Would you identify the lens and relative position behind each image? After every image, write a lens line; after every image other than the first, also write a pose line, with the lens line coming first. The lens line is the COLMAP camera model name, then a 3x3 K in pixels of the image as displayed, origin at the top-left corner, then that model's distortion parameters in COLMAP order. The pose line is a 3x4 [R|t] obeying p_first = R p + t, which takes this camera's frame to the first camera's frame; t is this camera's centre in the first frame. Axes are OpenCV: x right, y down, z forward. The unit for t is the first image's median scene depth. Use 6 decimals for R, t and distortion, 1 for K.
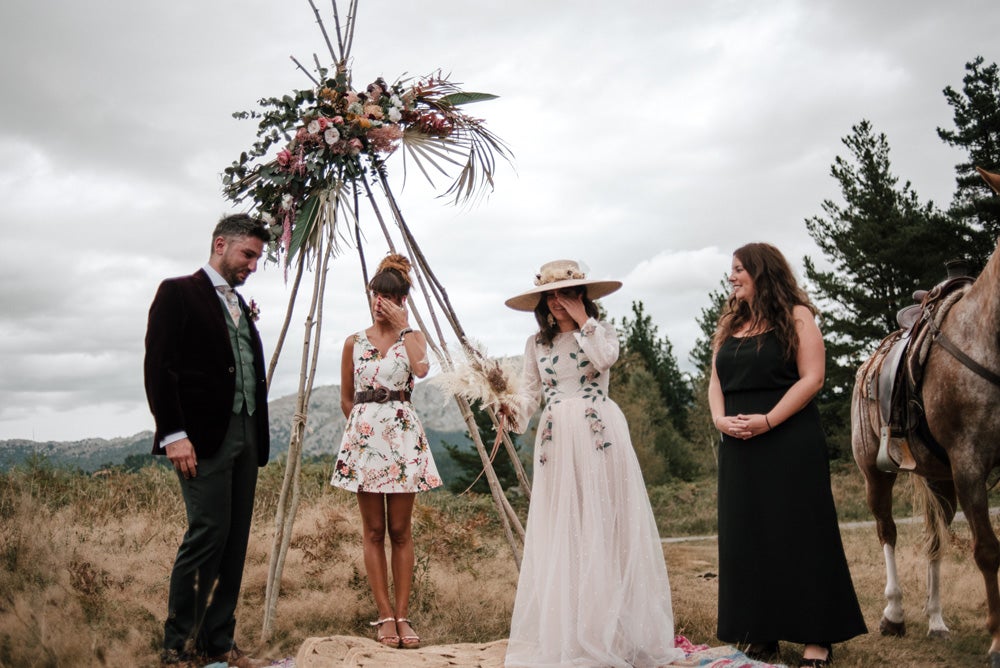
lens RADIAL K [[1006.0, 0, 500.0], [0, 1006.0, 334.0], [0, 0, 1]] dist [-0.071238, 0.029684]
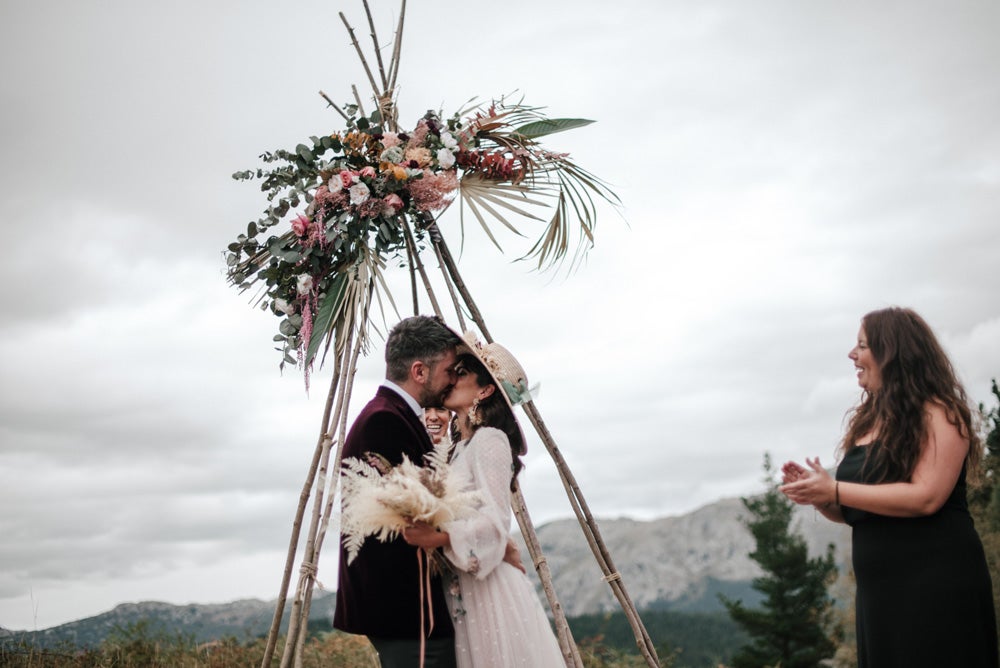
lens RADIAL K [[1439.4, 0, 500.0], [0, 1439.4, 334.0], [0, 0, 1]] dist [-0.124133, 0.037958]
pose [[0.975627, -0.052890, -0.212967, 0.145405], [0.036860, 0.996228, -0.078554, -0.002340], [0.216318, 0.068789, 0.973897, -0.025117]]
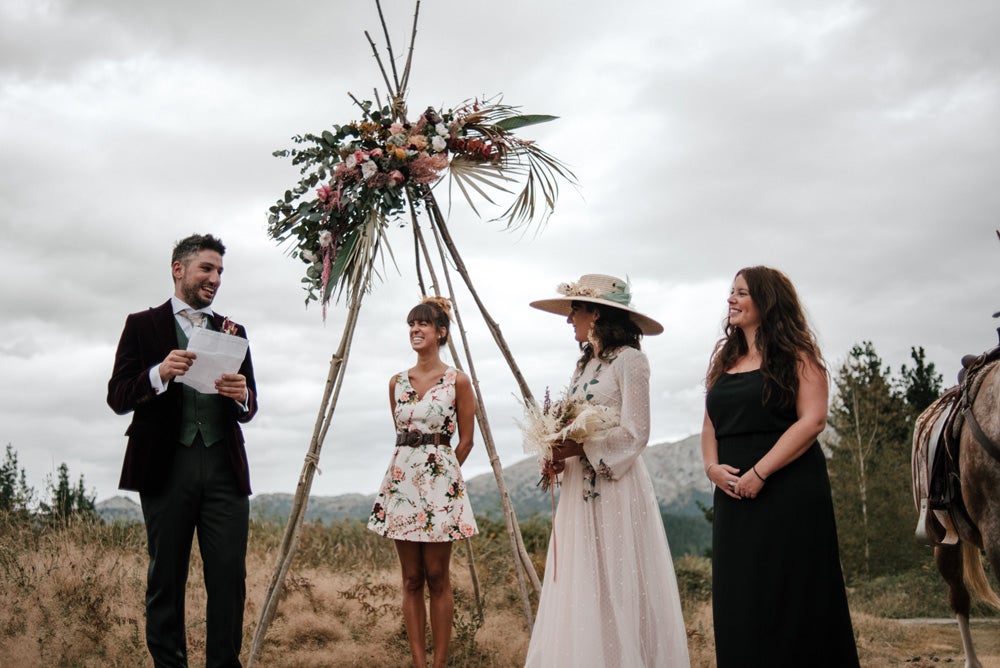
lens RADIAL K [[1056.6, 0, 468.9], [0, 1056.6, 315.0], [0, 0, 1]] dist [-0.075193, 0.043071]
pose [[0.958692, -0.025197, -0.283328, 0.190313], [0.005569, 0.997541, -0.069870, 0.014395], [0.284392, 0.065406, 0.956474, 0.050957]]
